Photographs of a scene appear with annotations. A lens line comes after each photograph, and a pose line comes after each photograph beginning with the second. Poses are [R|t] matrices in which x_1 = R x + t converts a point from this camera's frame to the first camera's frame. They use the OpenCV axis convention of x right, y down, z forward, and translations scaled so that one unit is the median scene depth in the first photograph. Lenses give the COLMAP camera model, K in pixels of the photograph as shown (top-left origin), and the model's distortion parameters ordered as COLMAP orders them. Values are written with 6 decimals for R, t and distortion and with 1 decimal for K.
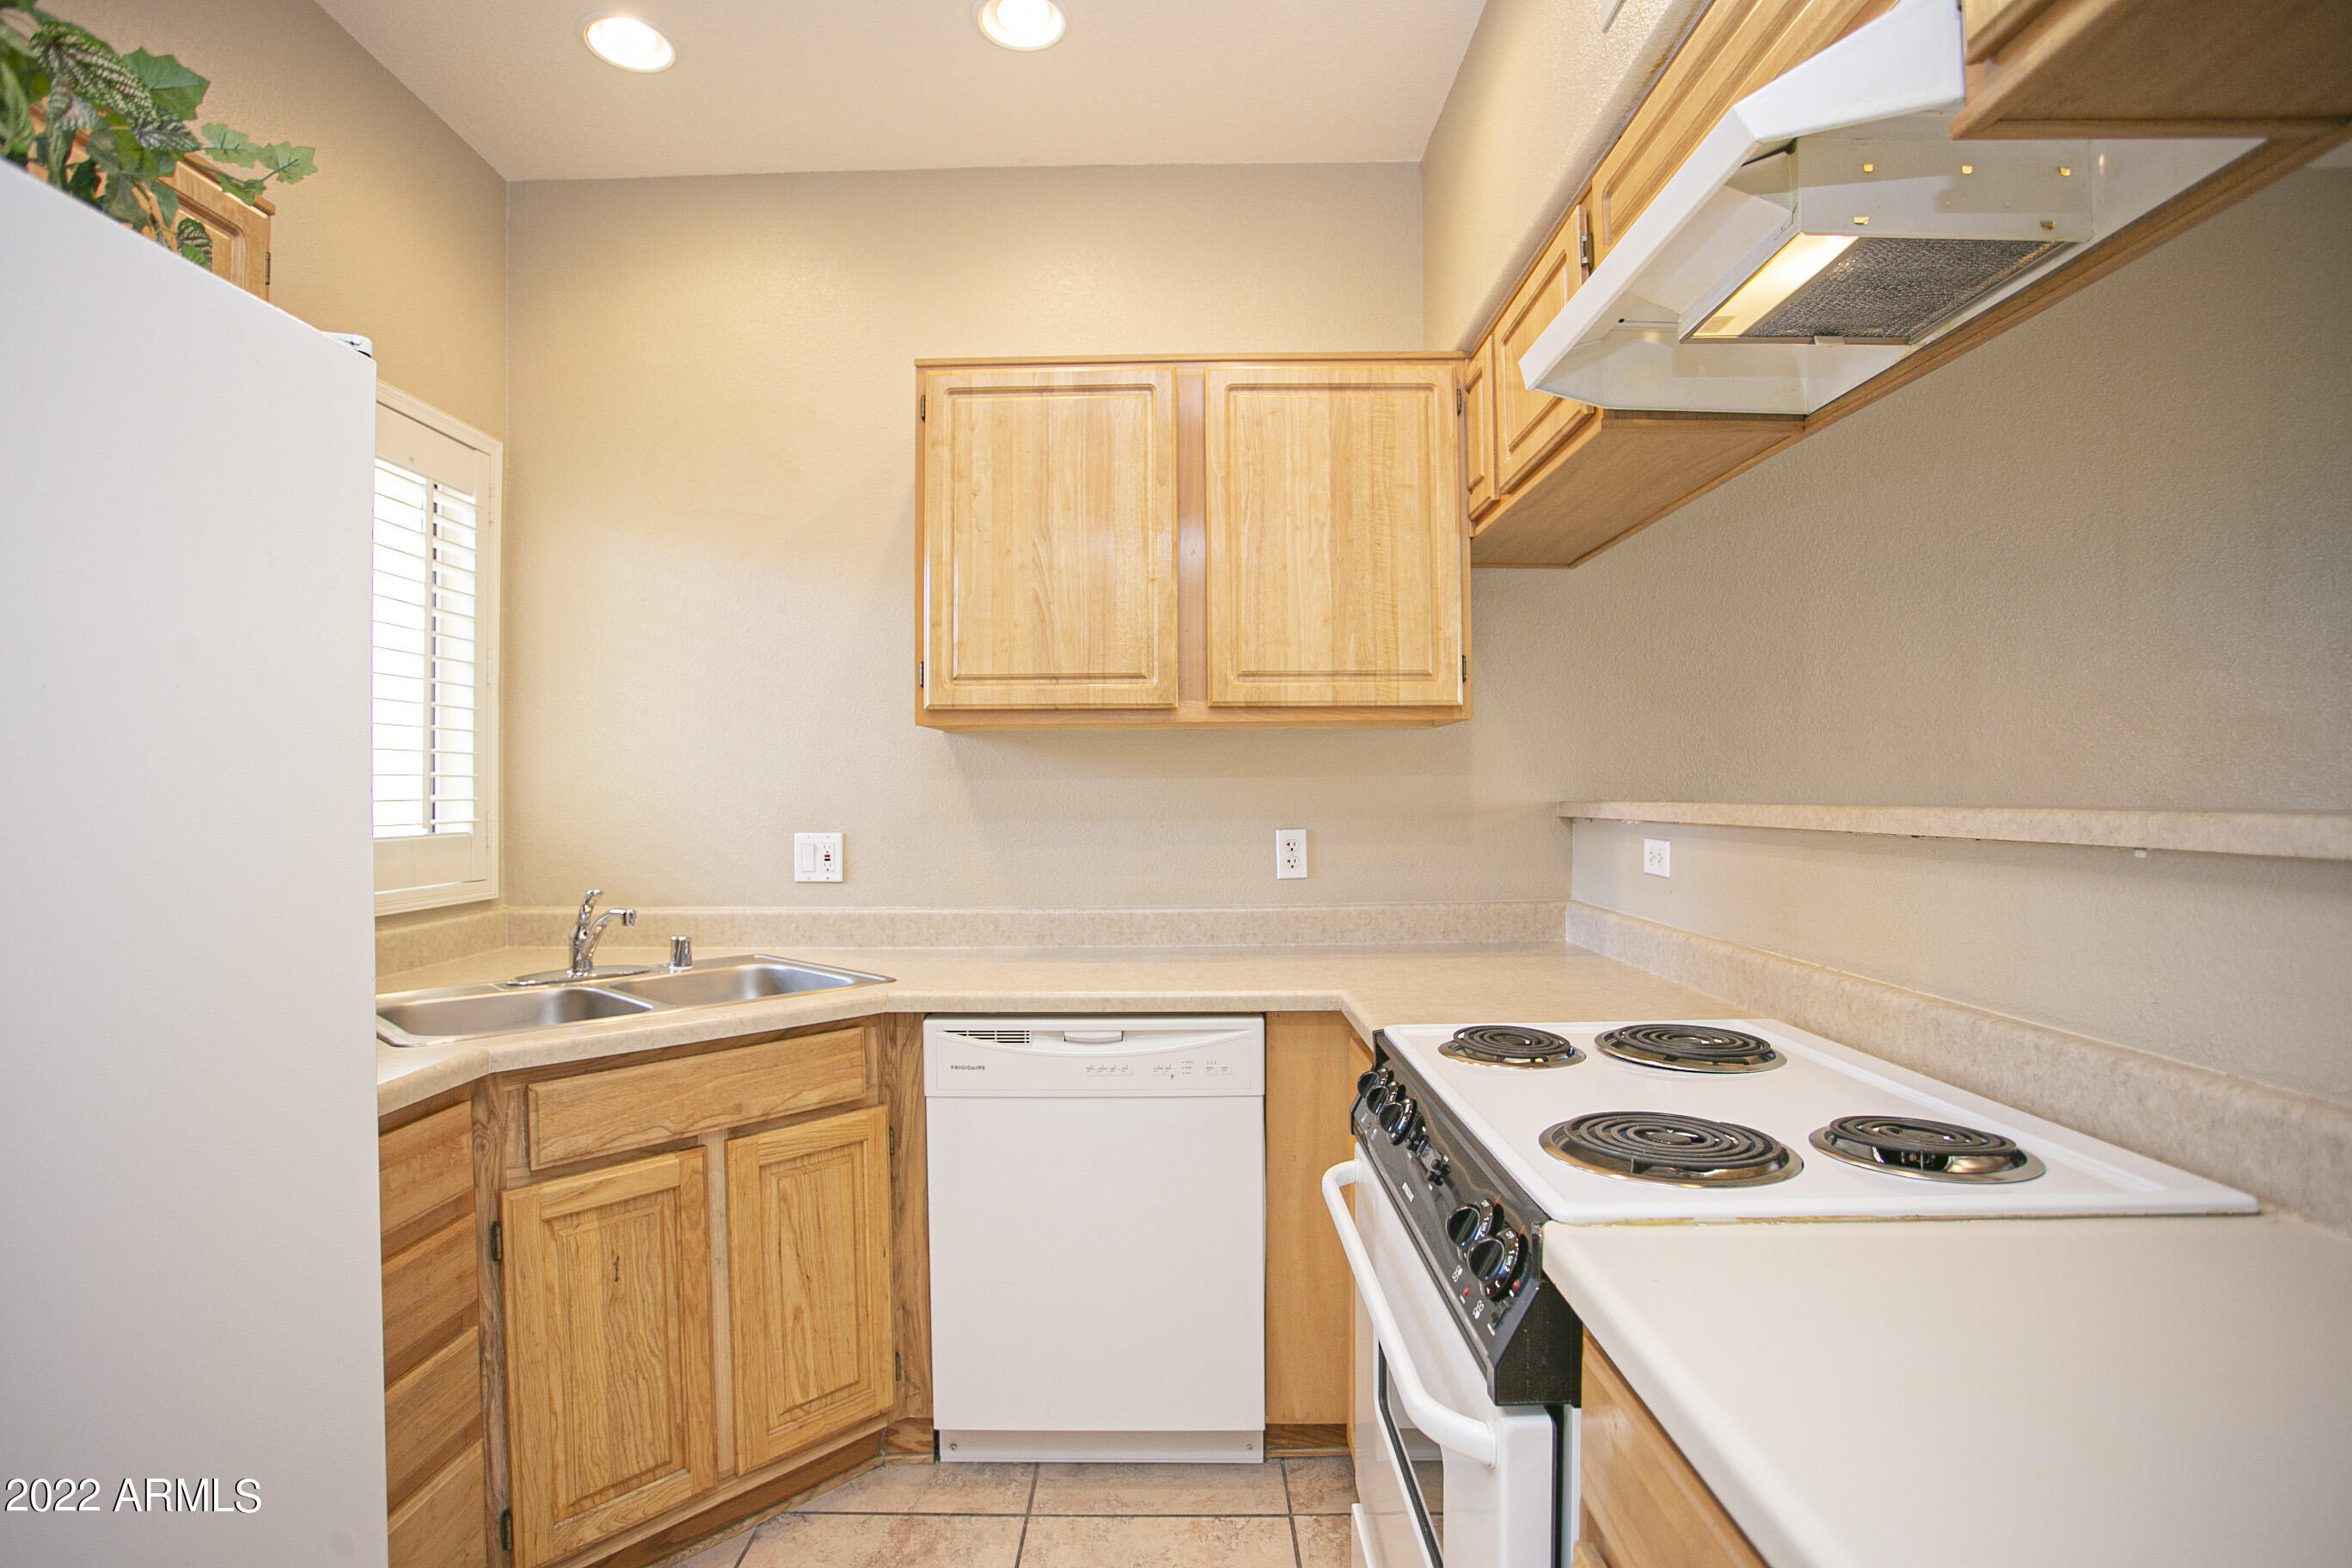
lens RADIAL K [[1133.4, 0, 1165.6], [0, 1133.4, 767.7], [0, 0, 1]] dist [-0.050946, 0.004592]
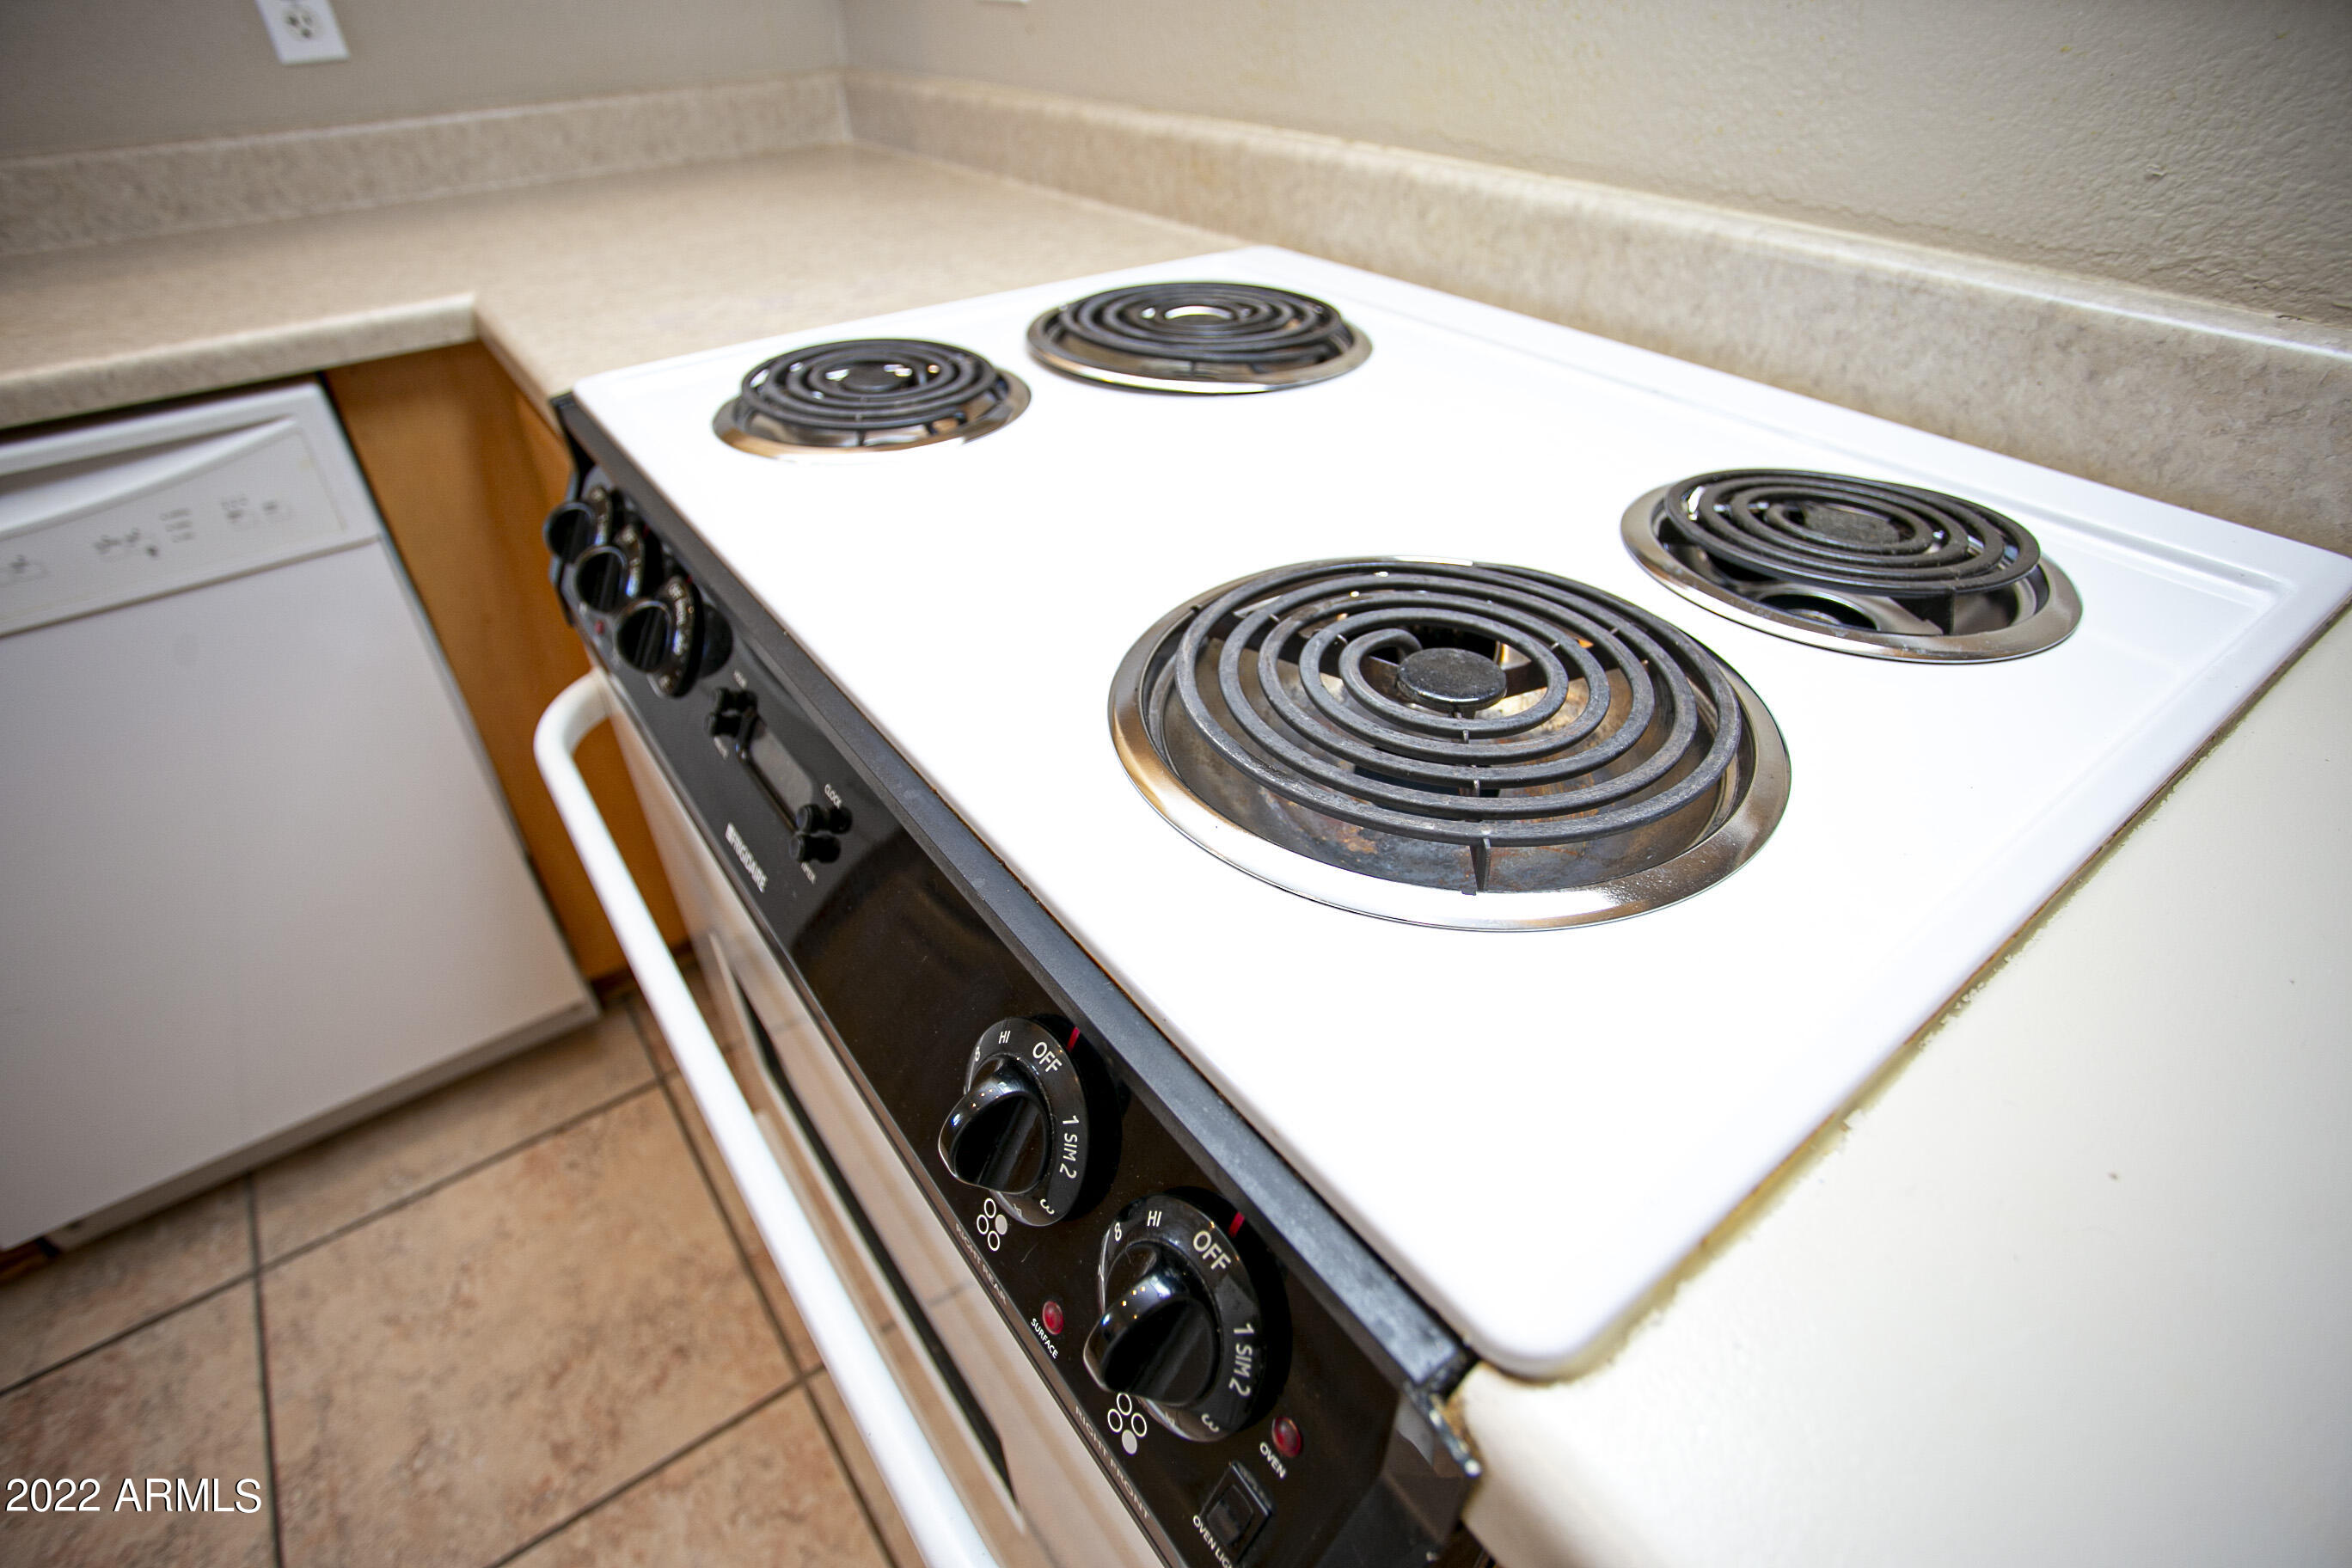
lens RADIAL K [[1133.4, 0, 1185.9], [0, 1133.4, 794.9], [0, 0, 1]] dist [-0.050946, 0.004592]
pose [[0.801116, -0.362148, 0.476510, 0.085662], [-0.013419, 0.785093, 0.619233, 0.061041], [-0.598358, -0.502471, 0.624091, 0.361712]]
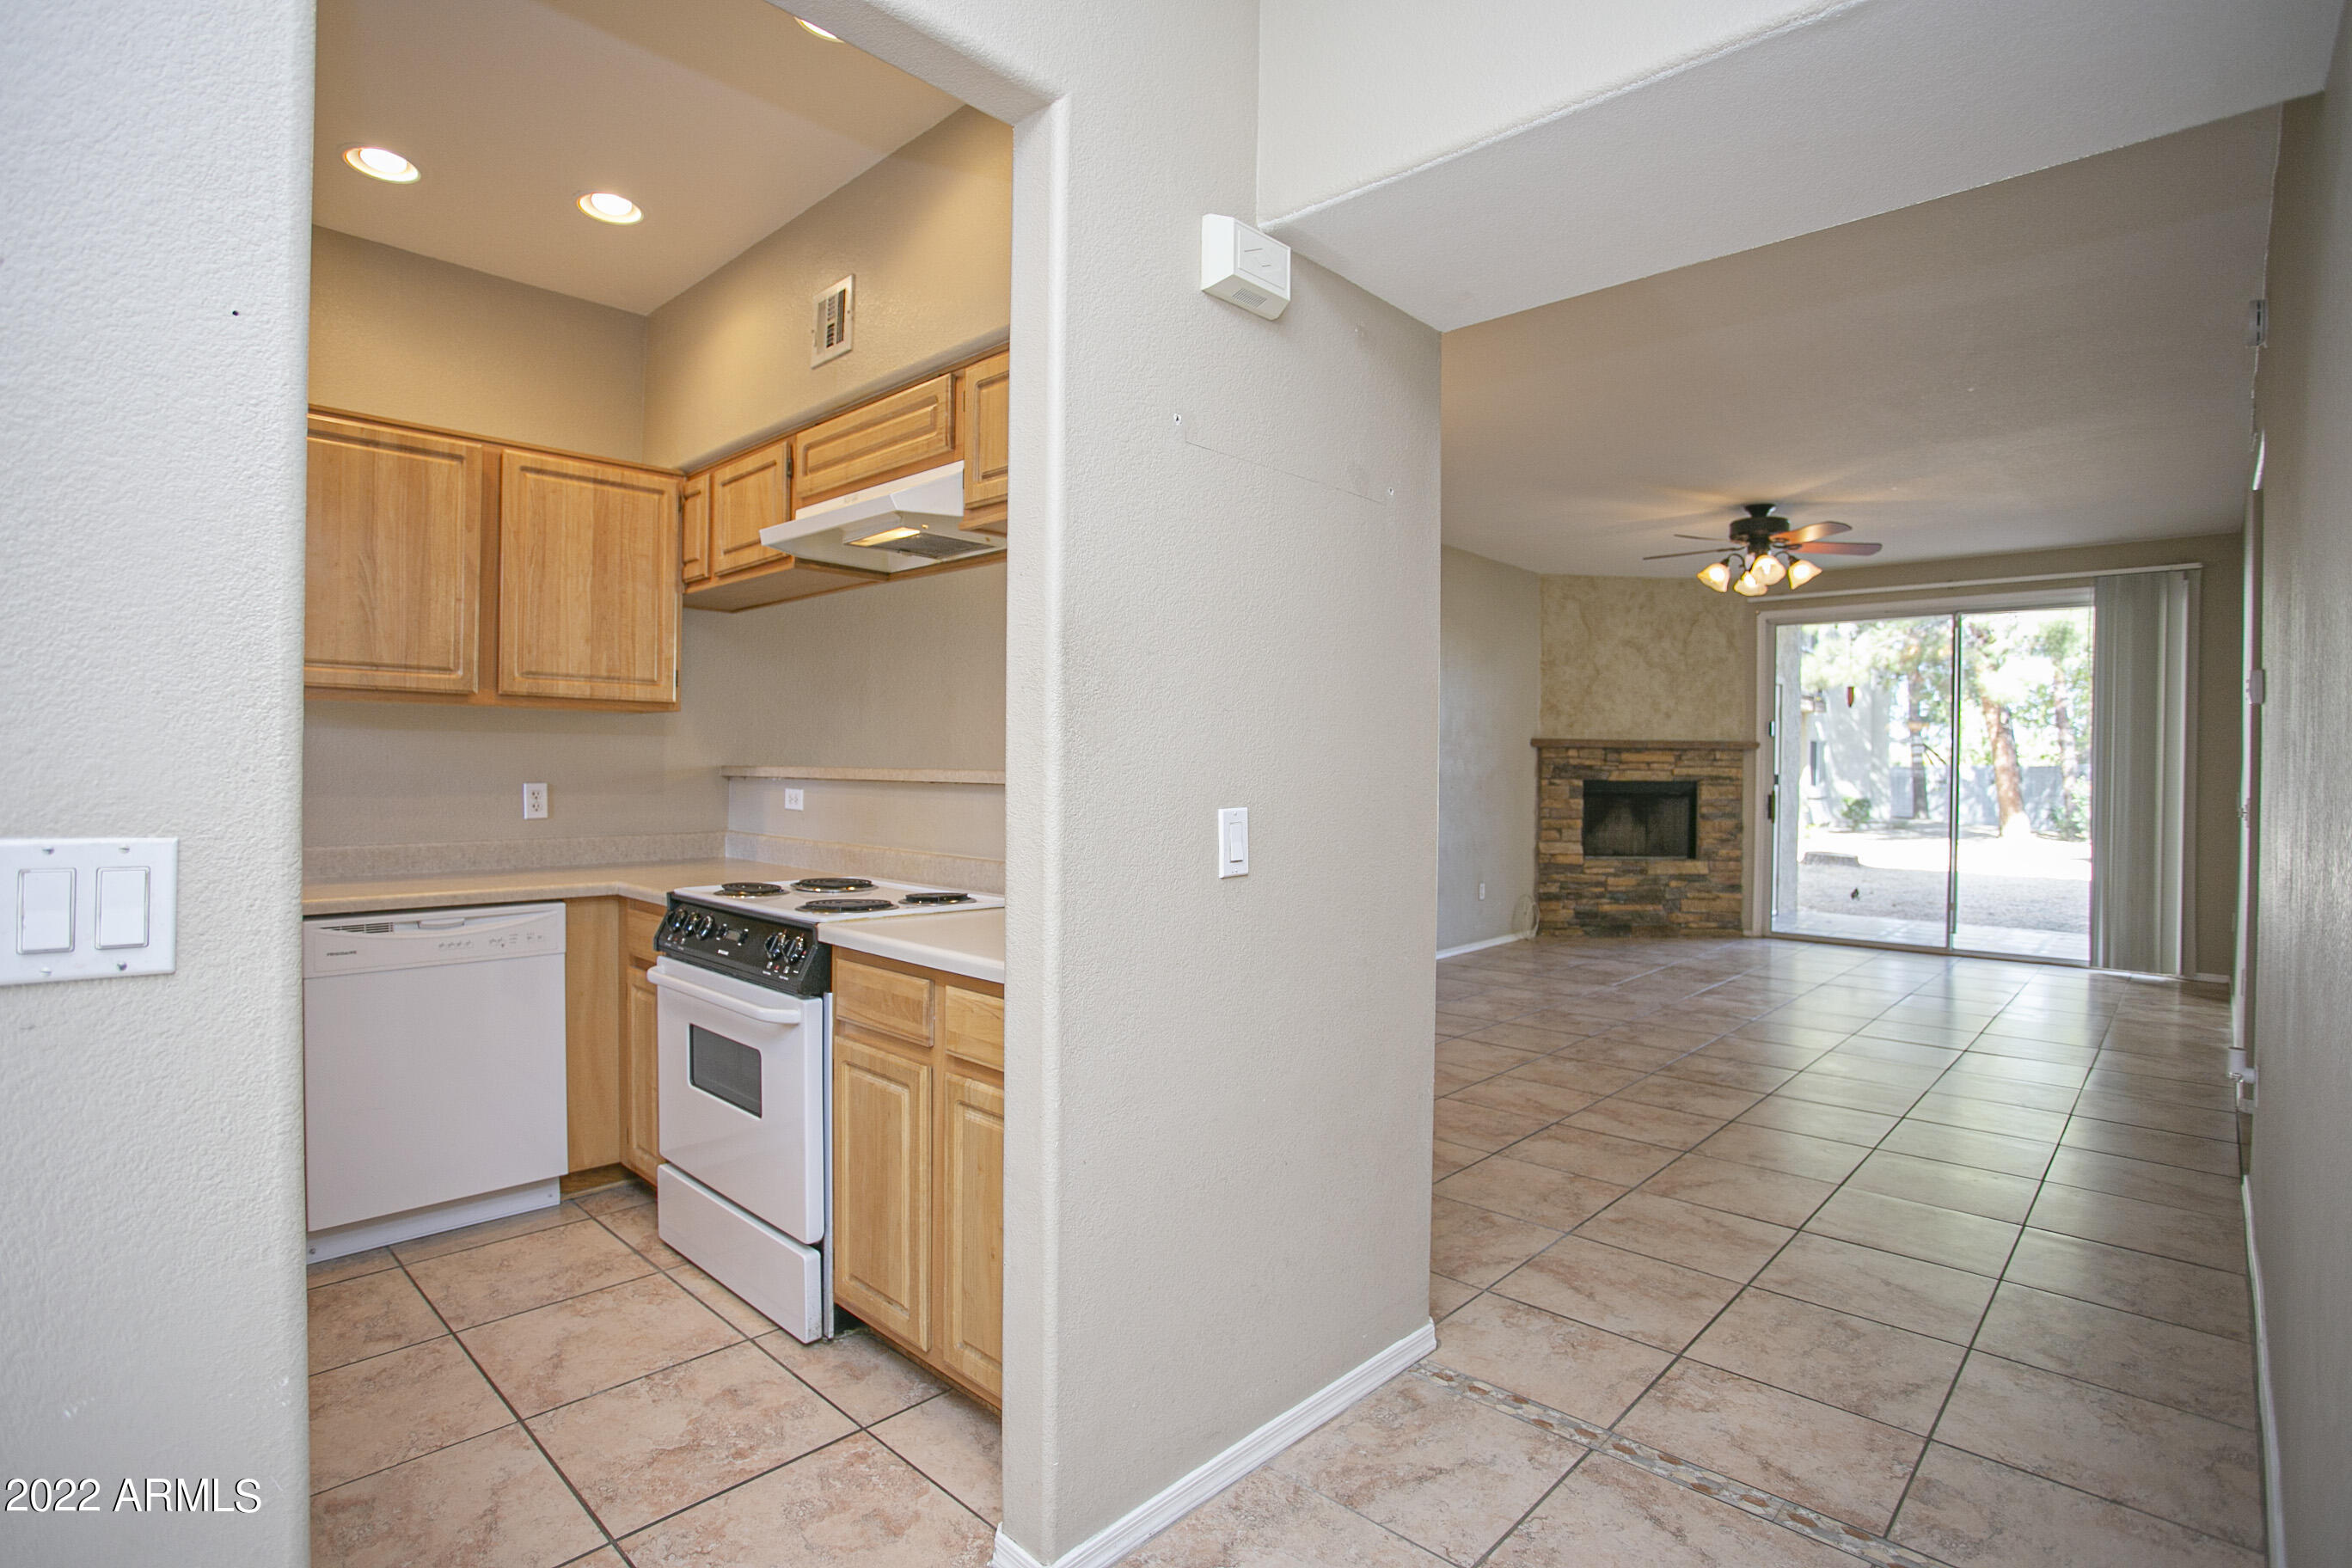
lens RADIAL K [[1133.4, 0, 1160.2], [0, 1133.4, 777.8], [0, 0, 1]] dist [-0.050946, 0.004592]
pose [[0.680127, 0.007221, 0.733059, -0.419301], [-0.034164, 0.999177, 0.021855, -0.008721], [-0.732298, -0.039908, 0.679814, -0.546802]]
